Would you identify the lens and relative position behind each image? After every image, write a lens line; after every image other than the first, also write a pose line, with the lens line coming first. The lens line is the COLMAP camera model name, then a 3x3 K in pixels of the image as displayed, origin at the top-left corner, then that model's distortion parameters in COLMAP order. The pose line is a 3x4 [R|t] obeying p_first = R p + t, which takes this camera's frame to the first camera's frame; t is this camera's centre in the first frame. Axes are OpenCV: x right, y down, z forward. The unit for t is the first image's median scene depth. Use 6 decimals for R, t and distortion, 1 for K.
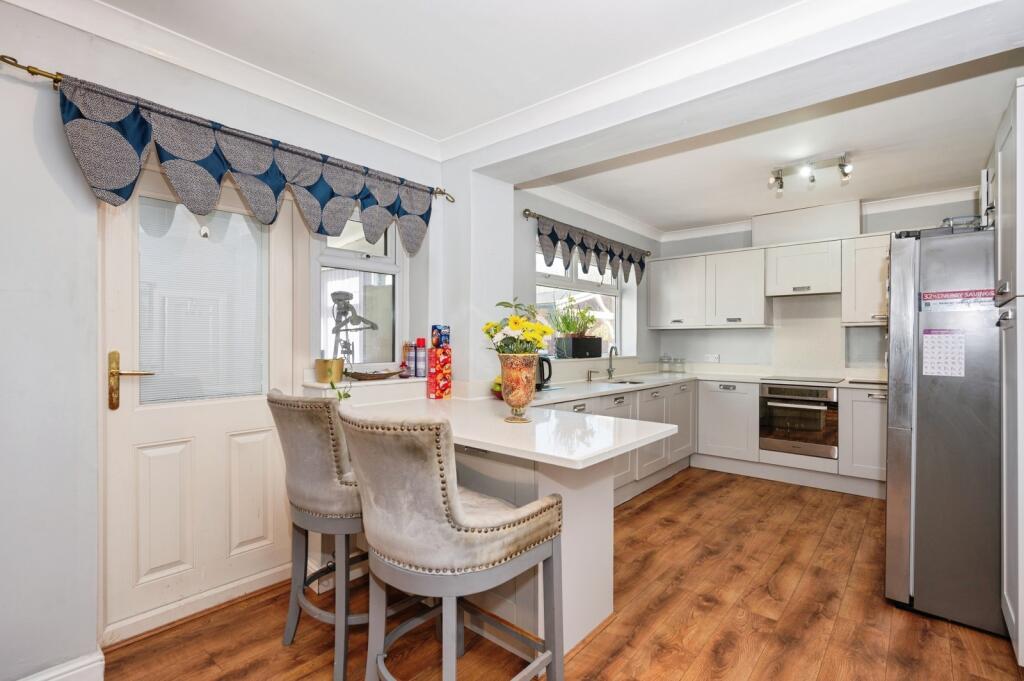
lens RADIAL K [[482.3, 0, 512.0], [0, 482.3, 340.5], [0, 0, 1]] dist [-0.002323, -0.000219]
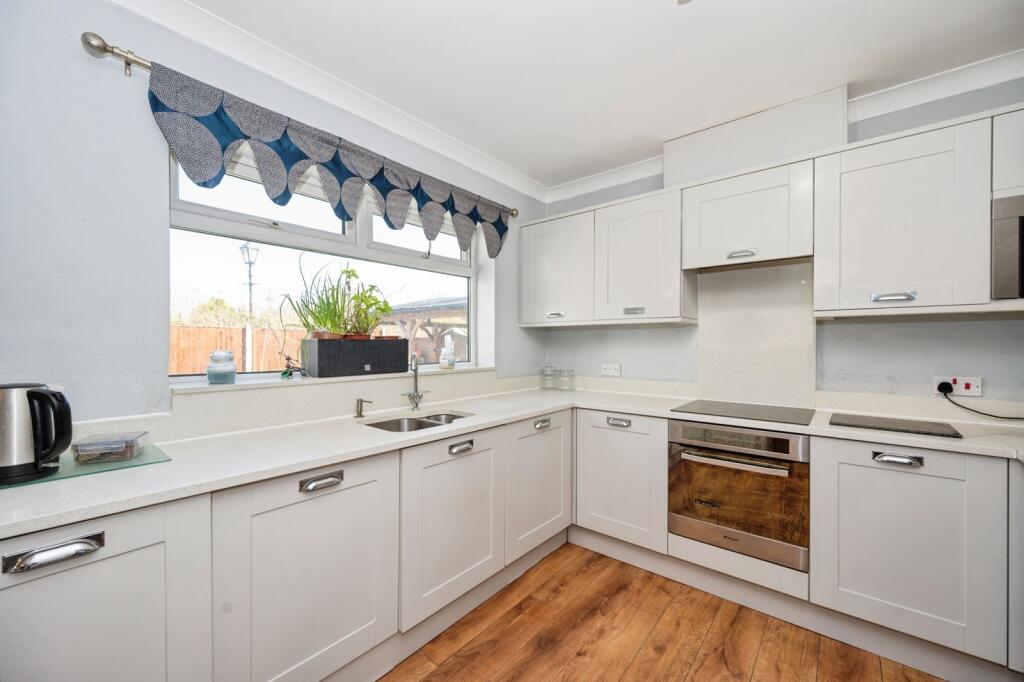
lens RADIAL K [[406.8, 0, 512.1], [0, 406.8, 344.9], [0, 0, 1]] dist [0.000721, 0.000002]
pose [[0.999884, 0.000164, 0.015253, 0.314882], [-0.000253, 0.999983, 0.005857, -0.001873], [-0.015252, -0.005860, 0.999867, 0.511095]]
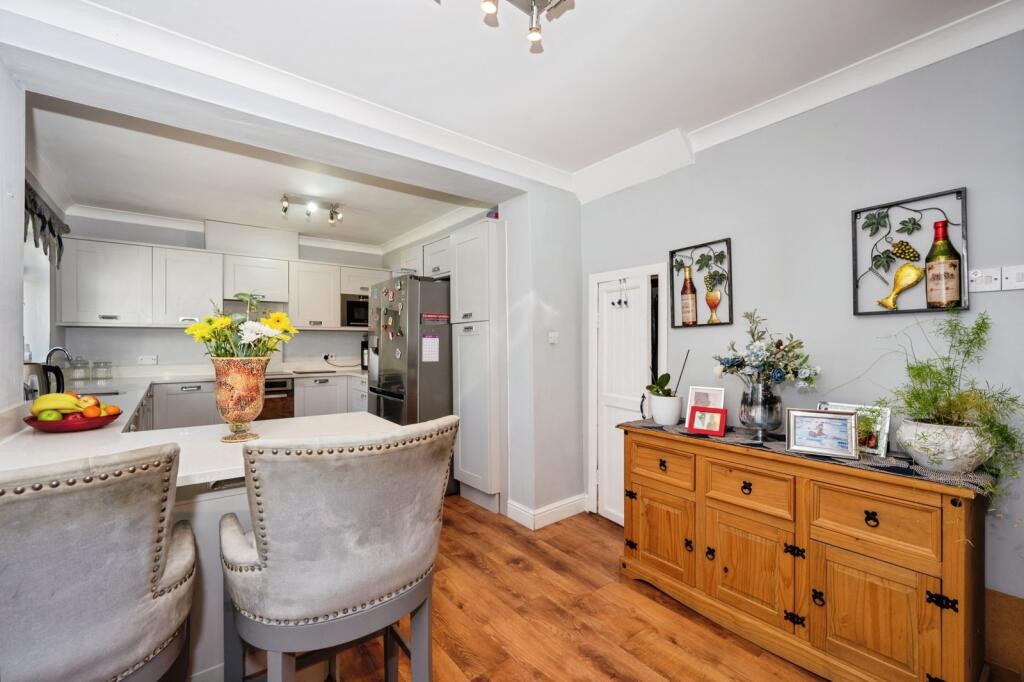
lens RADIAL K [[433.7, 0, 512.0], [0, 433.7, 341.0], [0, 0, 1]] dist [0.000104, -0.000041]
pose [[0.203237, -0.000201, 0.979130, -0.290375], [-0.001770, 0.999998, 0.000572, -0.001138], [-0.979128, -0.001849, 0.203236, 0.185959]]
